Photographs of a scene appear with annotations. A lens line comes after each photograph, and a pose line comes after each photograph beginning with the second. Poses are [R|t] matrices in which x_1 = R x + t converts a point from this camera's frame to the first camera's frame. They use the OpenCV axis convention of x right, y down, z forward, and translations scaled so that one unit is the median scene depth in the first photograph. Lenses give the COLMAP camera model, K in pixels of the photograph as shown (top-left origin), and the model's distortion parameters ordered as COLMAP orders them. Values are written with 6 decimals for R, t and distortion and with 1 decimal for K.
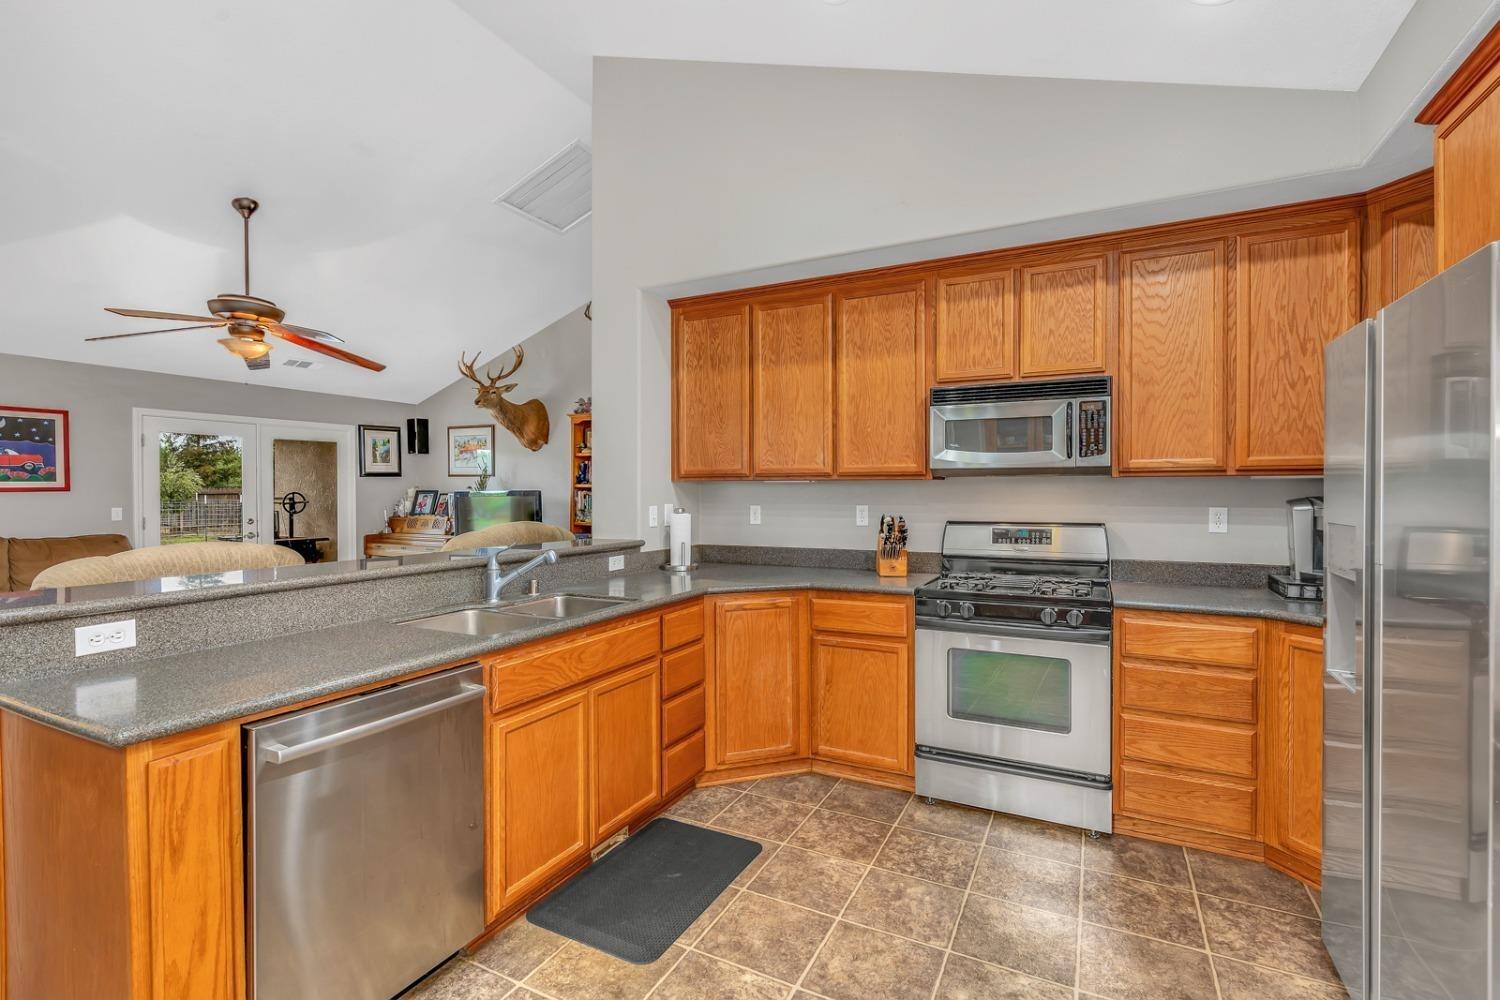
lens RADIAL K [[675.3, 0, 766.7], [0, 675.3, 493.7], [0, 0, 1]] dist [0.001660, 0.000419]
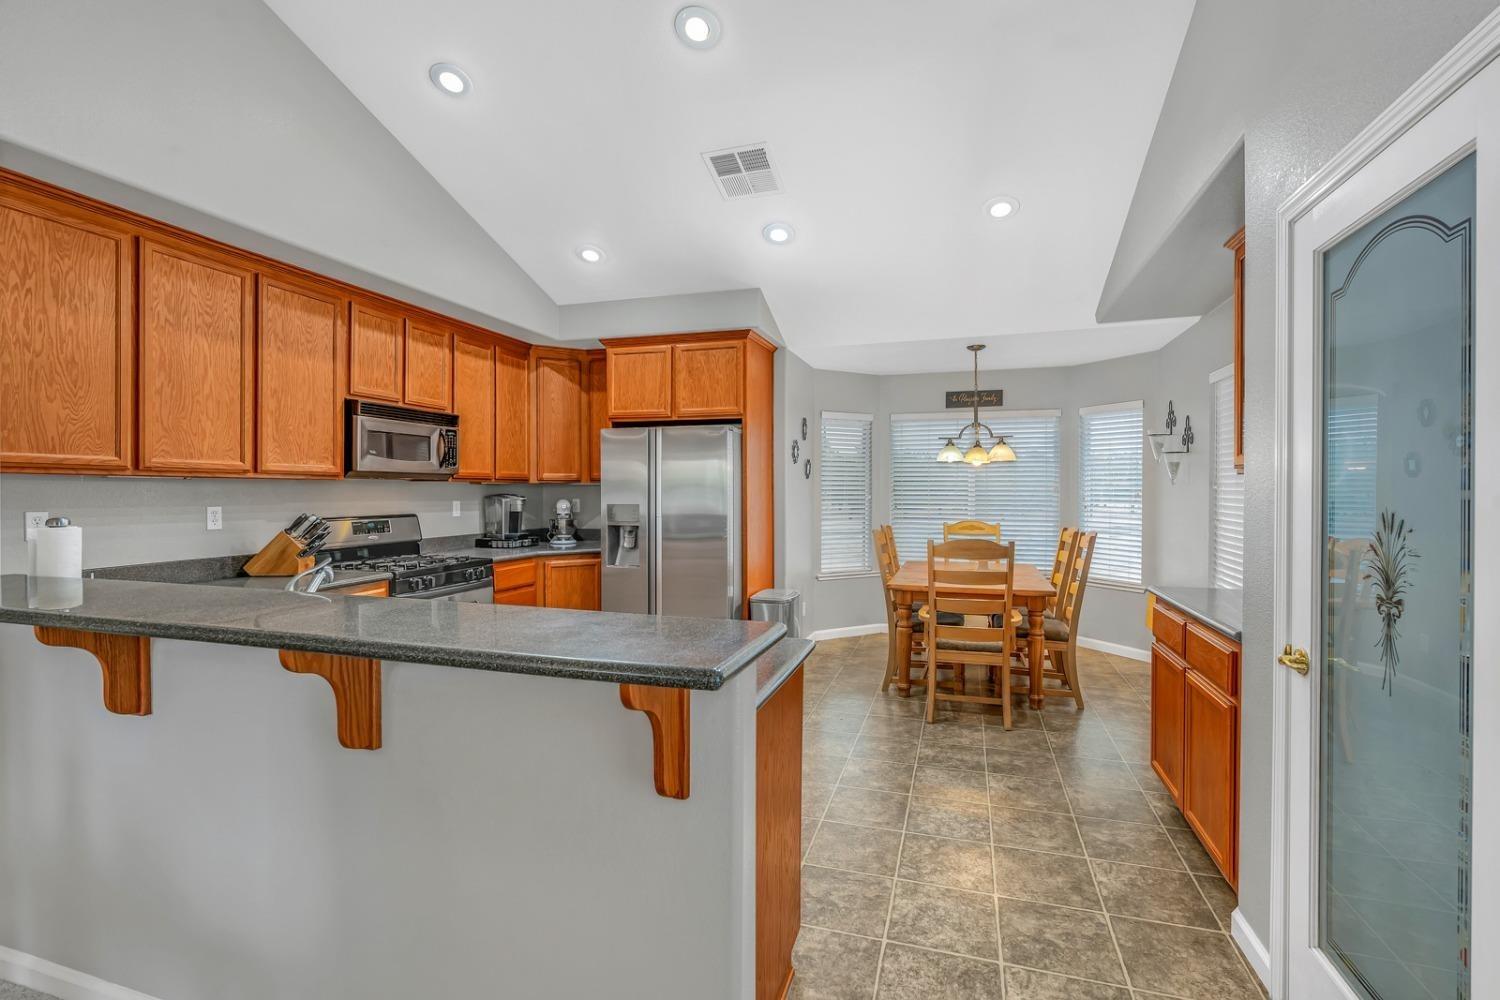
lens RADIAL K [[675.3, 0, 766.7], [0, 675.3, 493.7], [0, 0, 1]] dist [0.001660, 0.000419]
pose [[-0.172887, -0.003061, 0.984937, -0.979084], [0.003278, 0.999988, 0.003683, -0.000881], [-0.984936, 0.003866, -0.172875, 0.517577]]
